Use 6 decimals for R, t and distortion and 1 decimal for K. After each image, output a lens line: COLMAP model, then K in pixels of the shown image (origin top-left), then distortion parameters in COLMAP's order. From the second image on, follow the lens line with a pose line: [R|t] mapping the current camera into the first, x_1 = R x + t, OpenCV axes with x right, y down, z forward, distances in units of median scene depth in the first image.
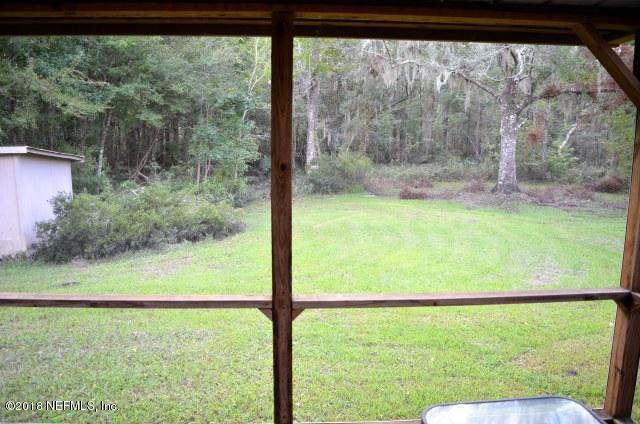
lens RADIAL K [[495.6, 0, 320.3], [0, 495.6, 212.0], [0, 0, 1]] dist [-0.080600, -0.006717]
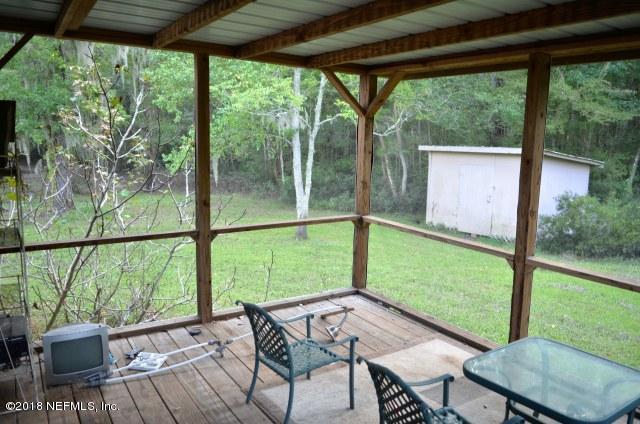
lens RADIAL K [[495.6, 0, 319.6], [0, 495.6, 212.0], [0, 0, 1]] dist [-0.080600, -0.006717]
pose [[0.479716, 0.133060, -0.867276, 0.159795], [-0.144937, 0.986873, 0.071241, 0.007629], [0.865370, 0.091525, 0.492704, -0.034639]]
